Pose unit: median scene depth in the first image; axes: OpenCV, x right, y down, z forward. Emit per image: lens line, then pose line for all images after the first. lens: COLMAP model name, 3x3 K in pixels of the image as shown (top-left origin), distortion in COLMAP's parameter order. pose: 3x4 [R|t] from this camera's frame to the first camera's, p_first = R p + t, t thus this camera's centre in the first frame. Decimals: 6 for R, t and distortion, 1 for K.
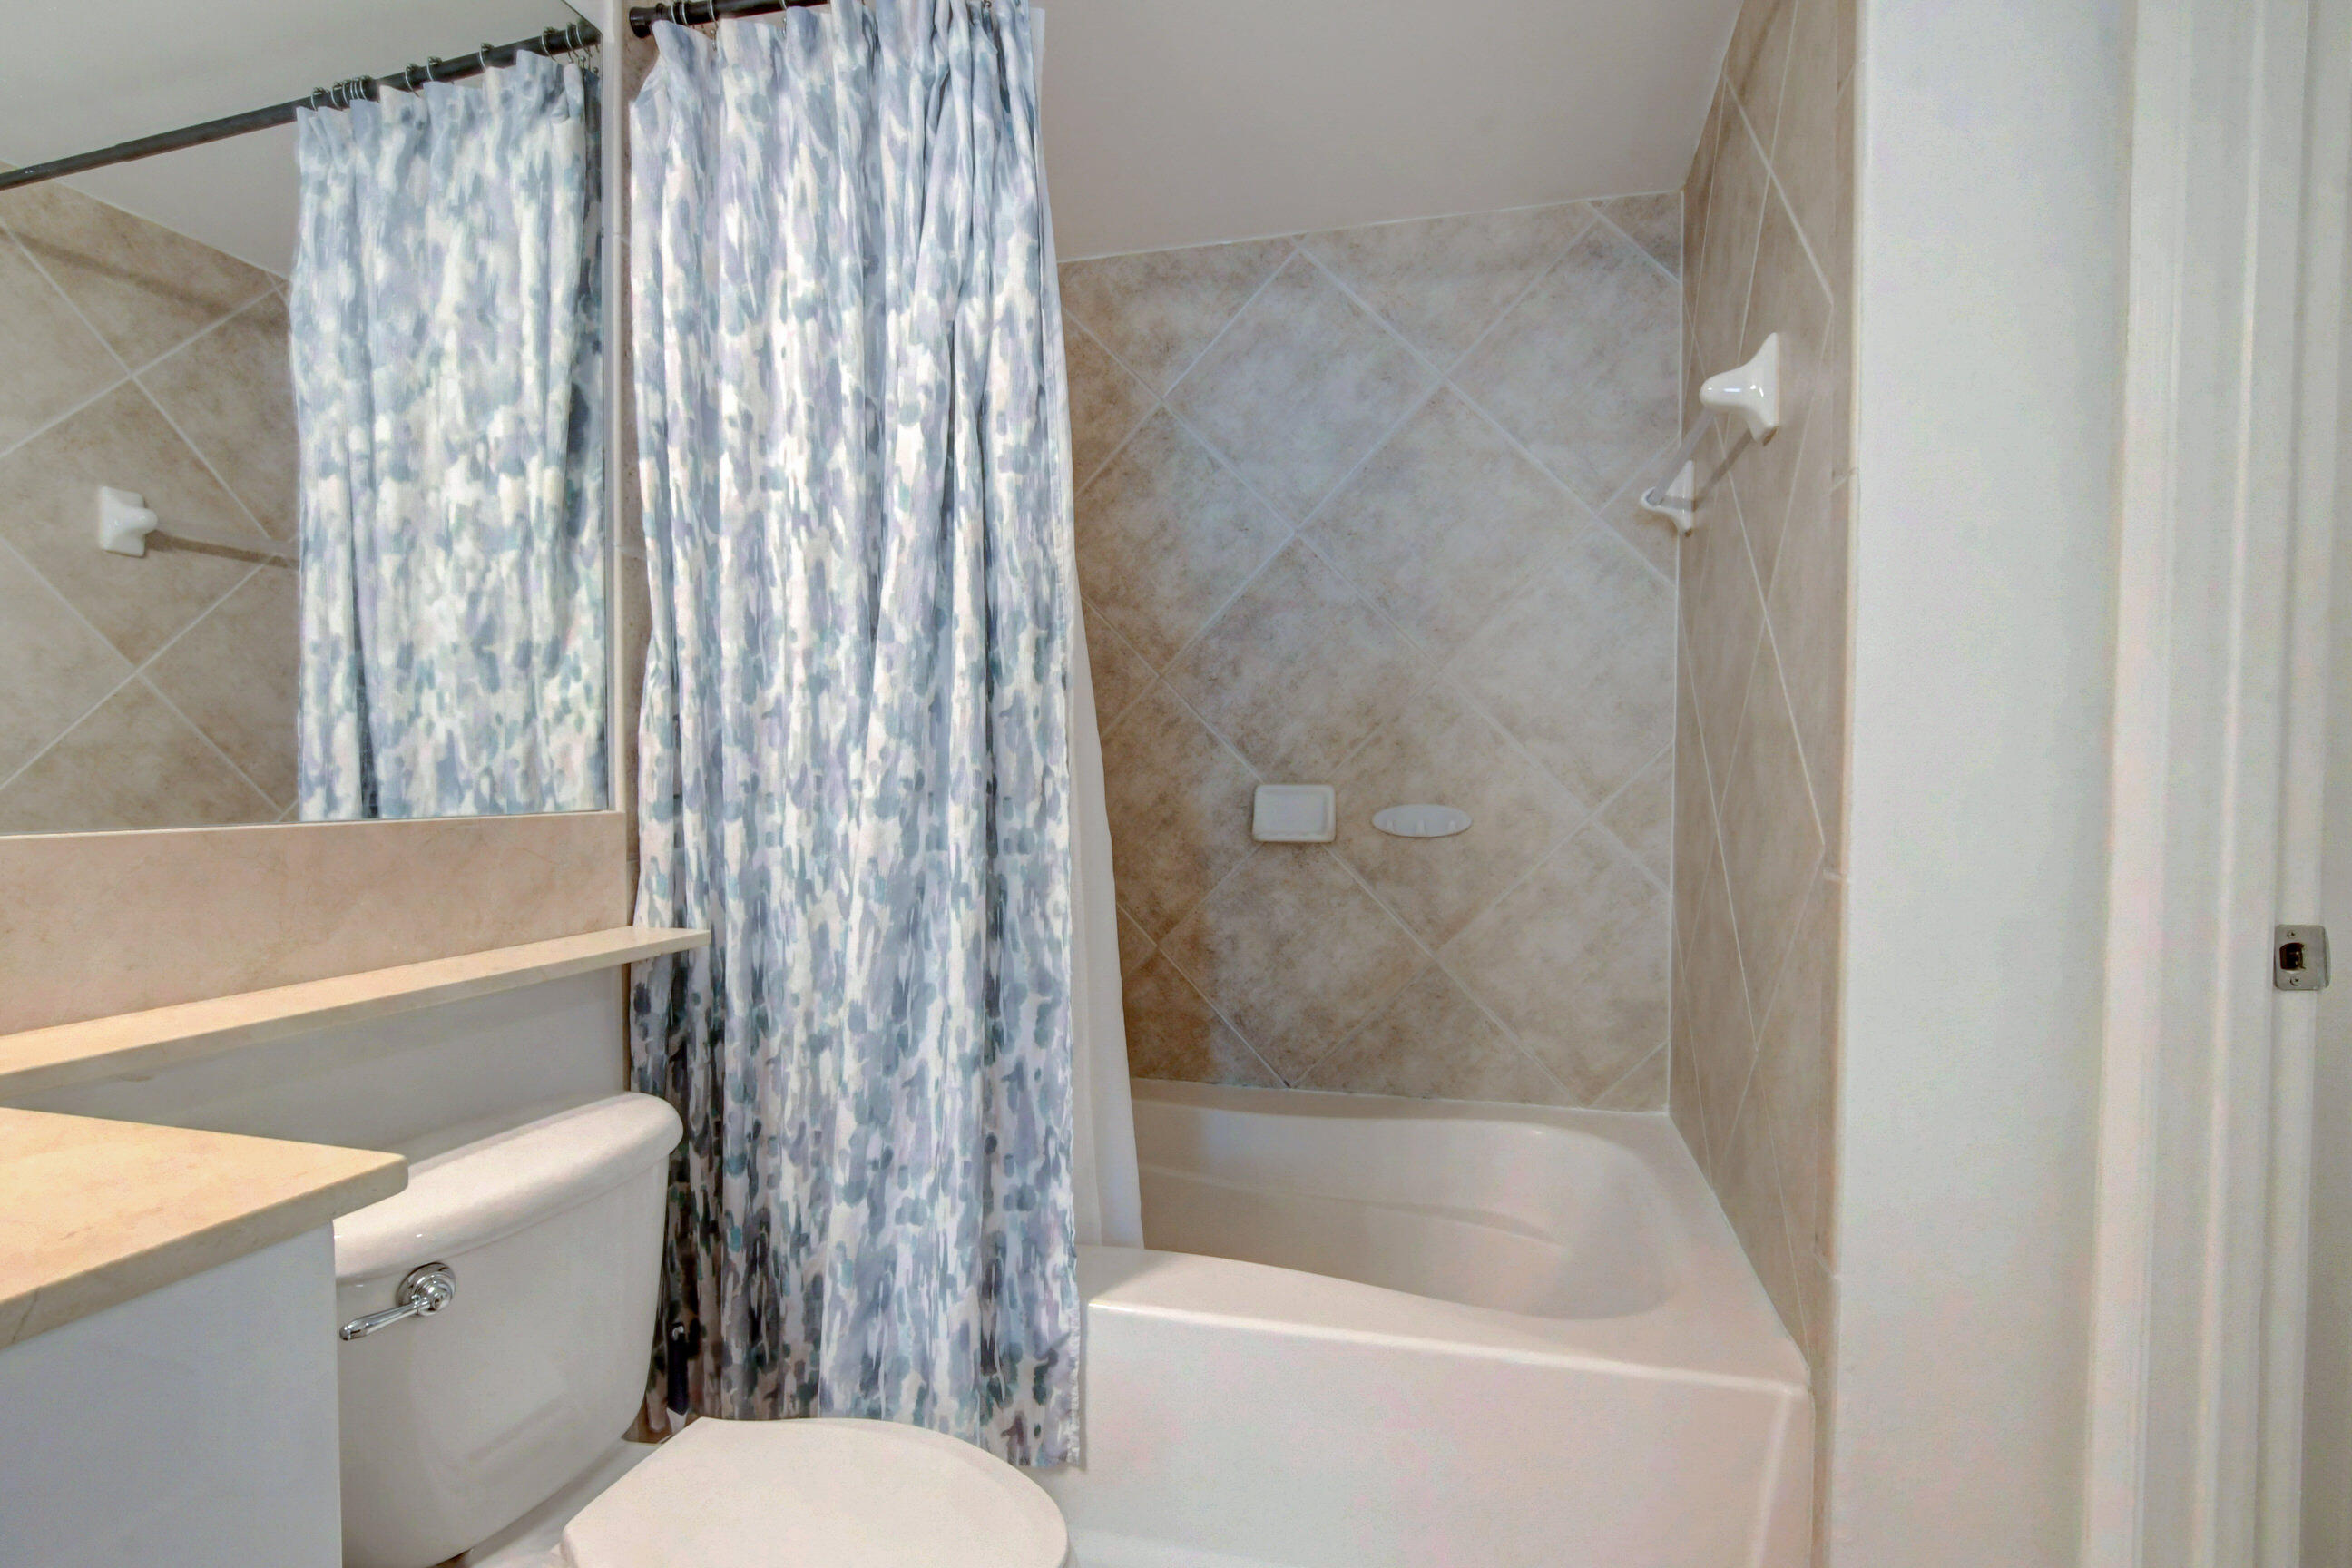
lens RADIAL K [[1152.9, 0, 1176.2], [0, 1152.9, 800.8], [0, 0, 1]] dist [-0.030209, 0.010393]
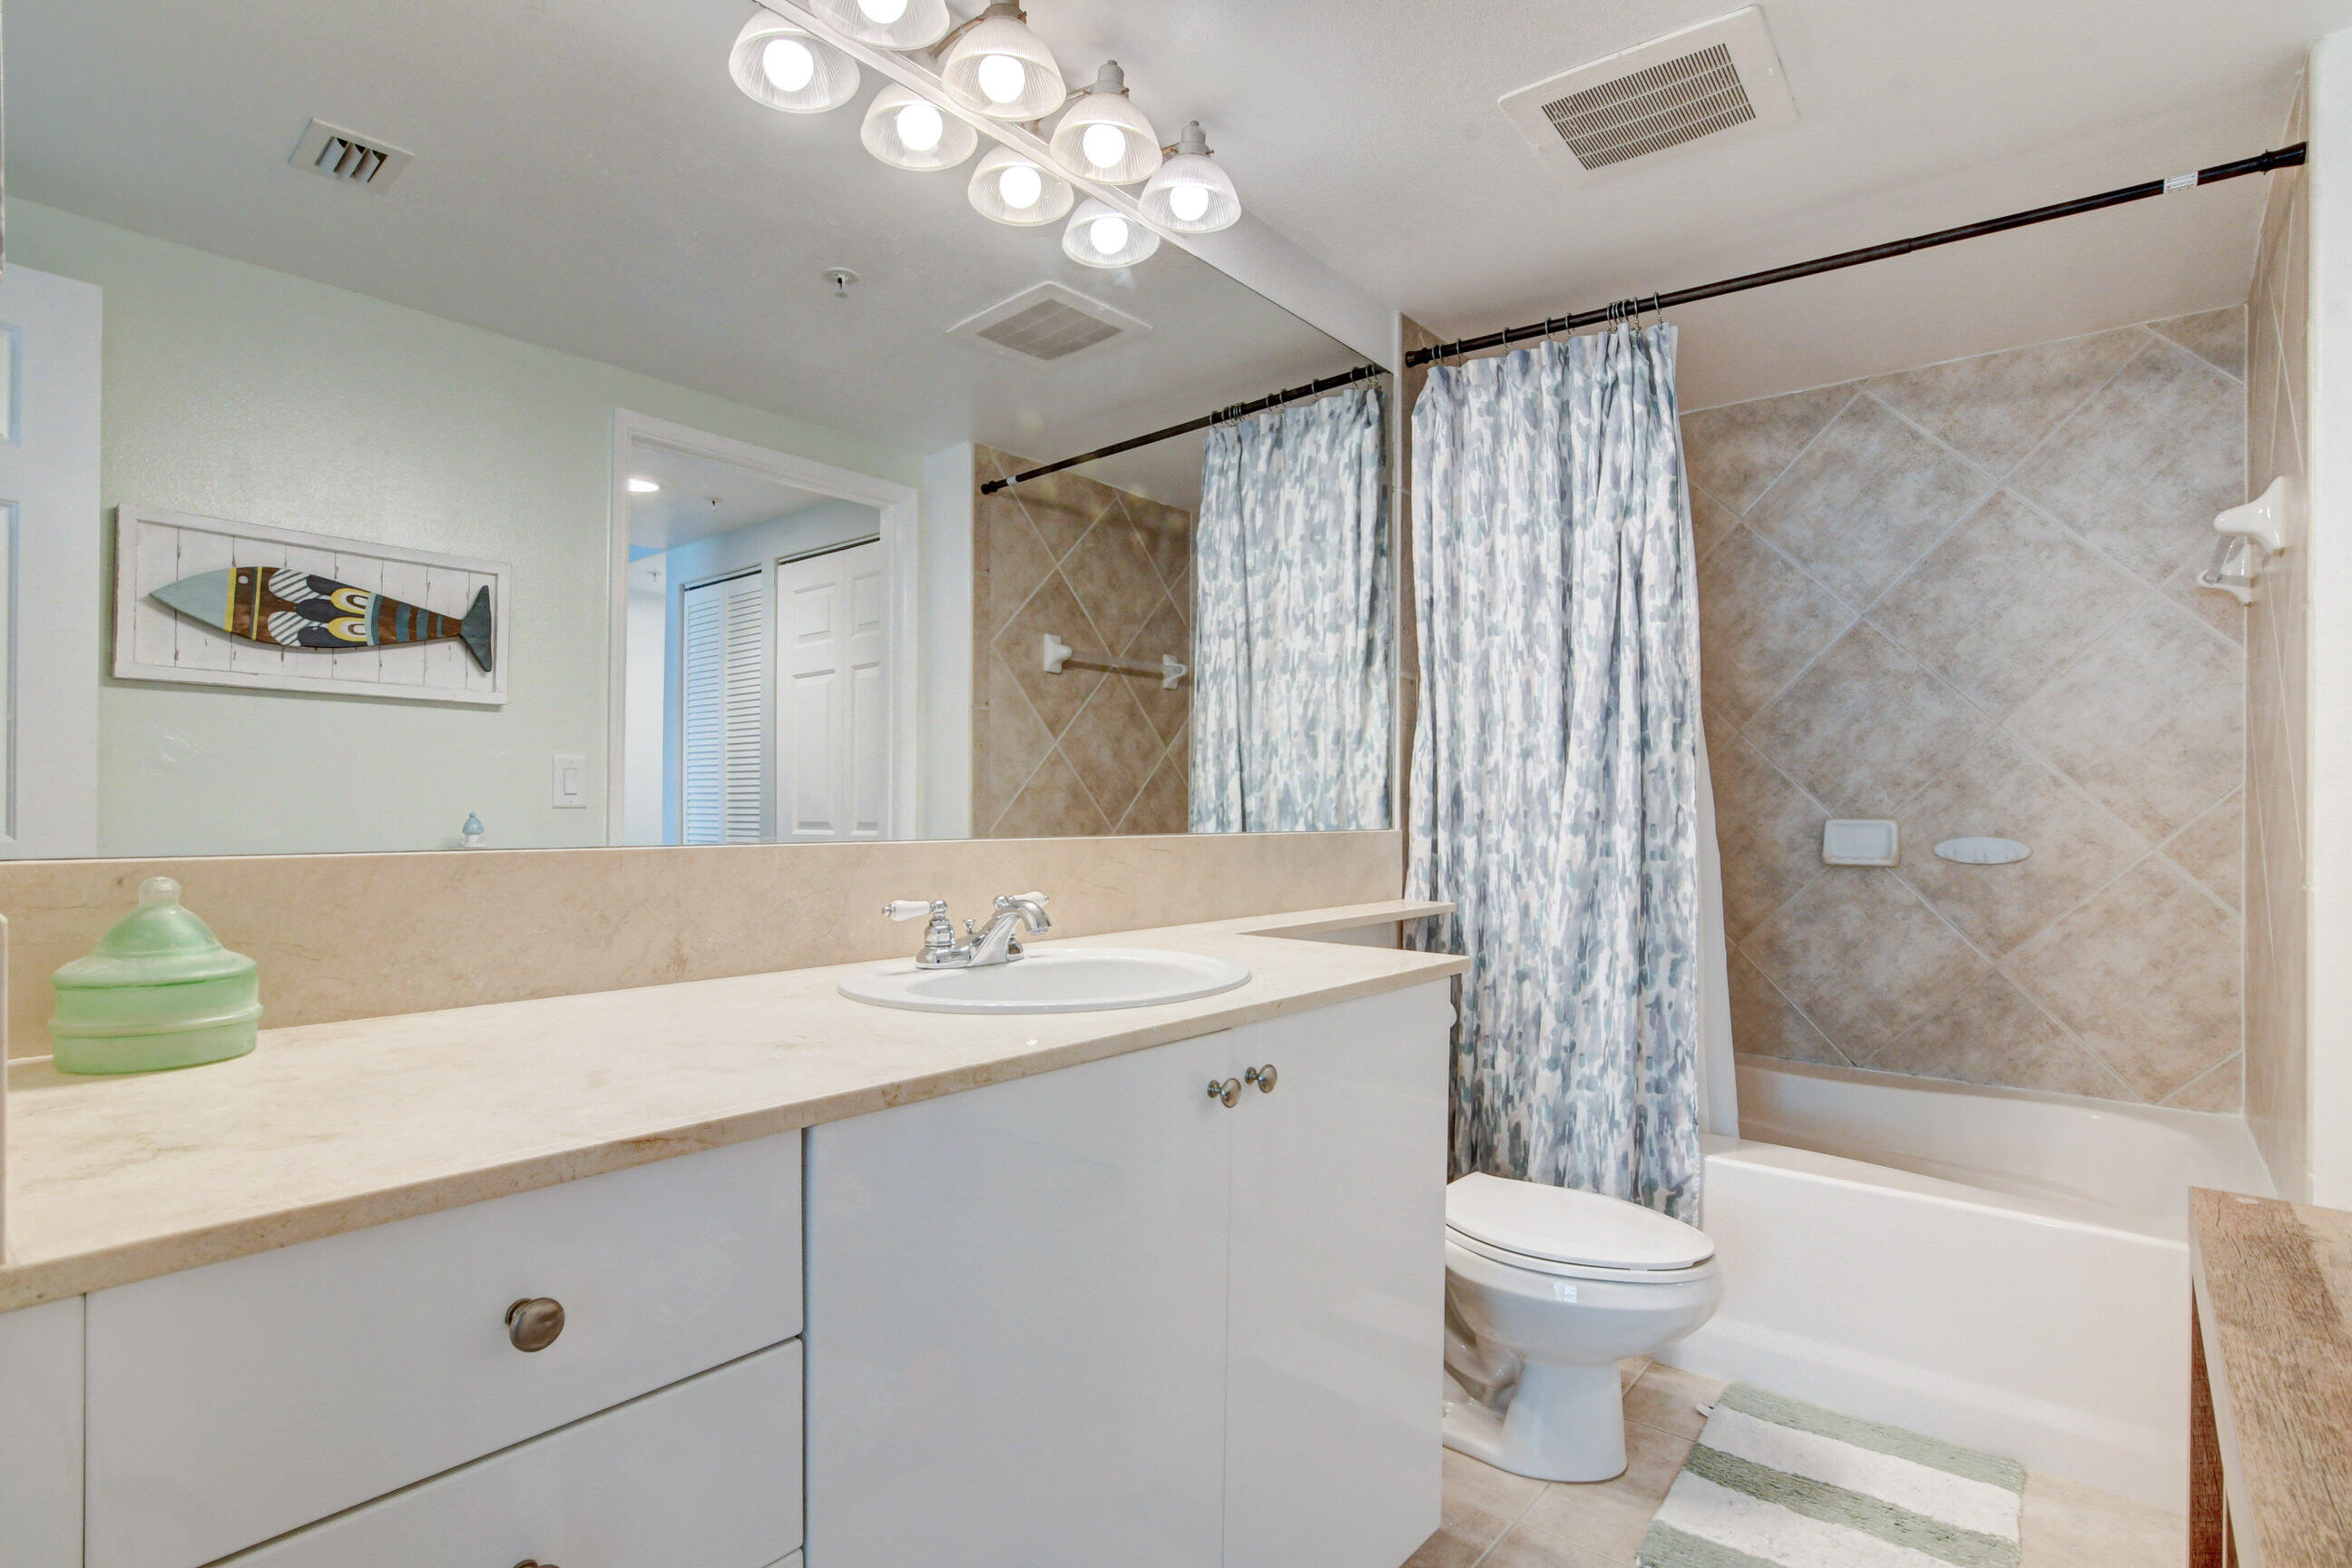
lens RADIAL K [[1152.9, 0, 1169.3], [0, 1152.9, 793.3], [0, 0, 1]] dist [-0.030209, 0.010393]
pose [[0.904258, 0.001225, -0.426985, -0.066995], [-0.015881, 0.999400, -0.030765, 0.011670], [0.426691, 0.034601, 0.903735, -0.633058]]
